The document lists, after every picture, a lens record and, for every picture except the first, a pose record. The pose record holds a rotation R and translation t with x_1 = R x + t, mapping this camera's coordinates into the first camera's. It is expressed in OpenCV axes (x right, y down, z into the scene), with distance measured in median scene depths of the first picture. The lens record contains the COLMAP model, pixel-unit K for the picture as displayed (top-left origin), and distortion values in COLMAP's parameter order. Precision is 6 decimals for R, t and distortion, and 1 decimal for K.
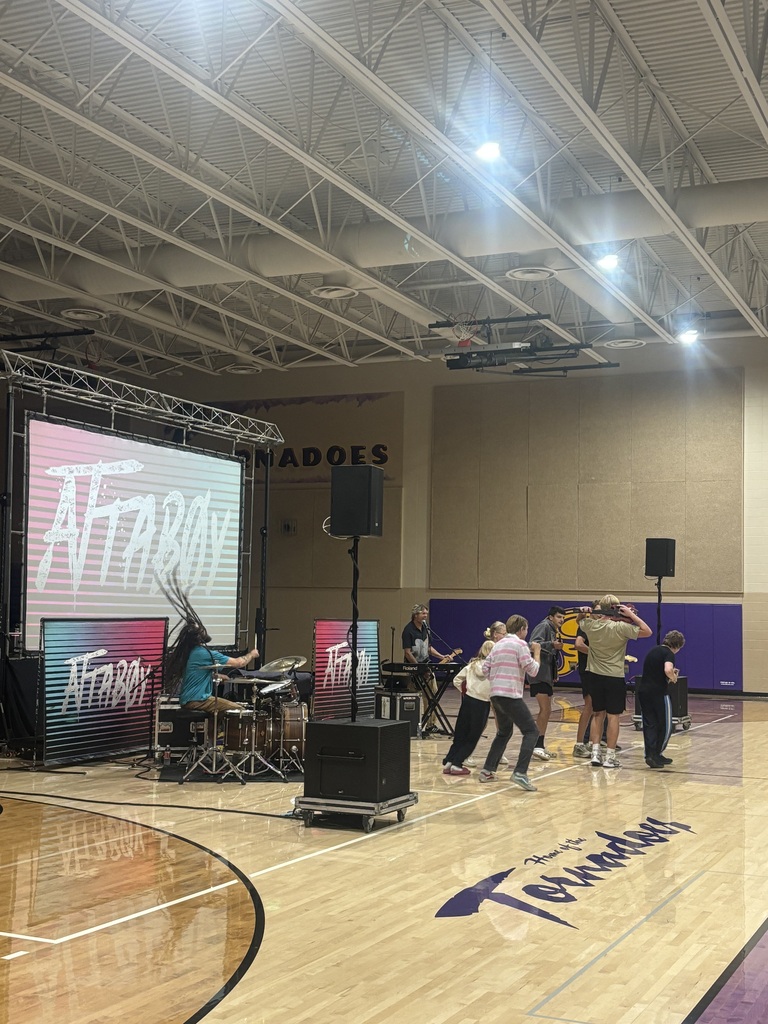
lens RADIAL K [[1337.3, 0, 382.8], [0, 1337.3, 528.4], [0, 0, 1]] dist [0.221318, -0.773259]
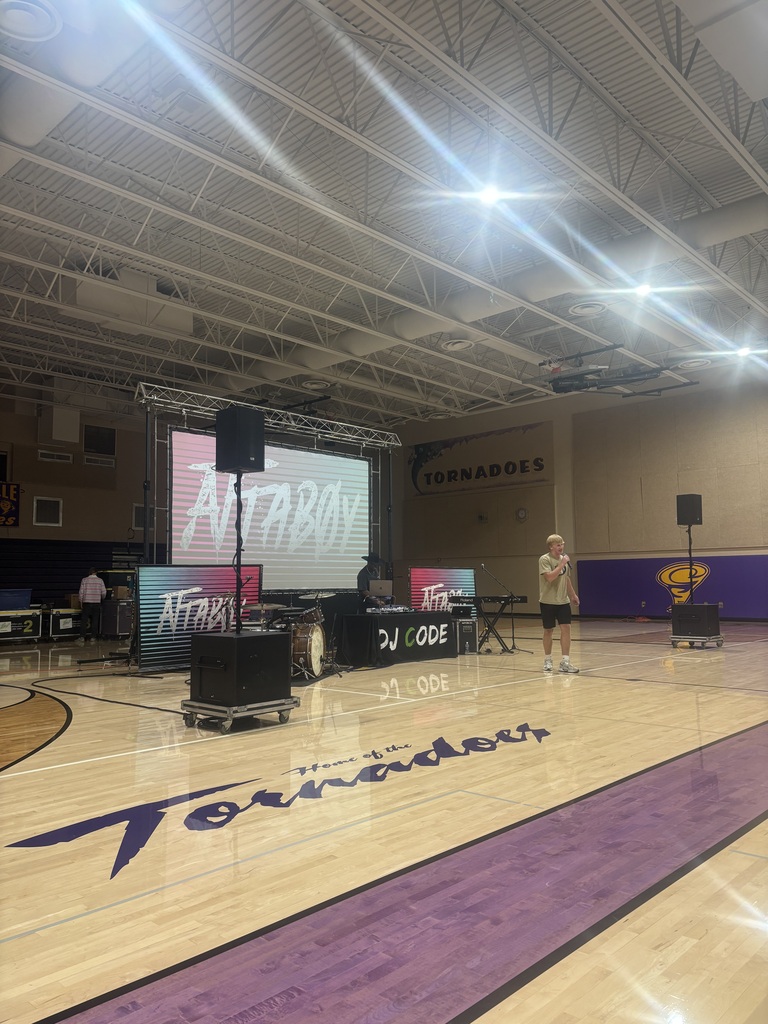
lens RADIAL K [[775.5, 0, 384.0], [0, 775.5, 512.0], [0, 0, 1]] dist [0.090614, -0.142897]
pose [[0.950704, -0.059272, -0.304382, 0.177828], [0.049324, 0.997970, -0.040276, 0.044267], [0.306151, 0.023278, 0.951698, 0.245503]]
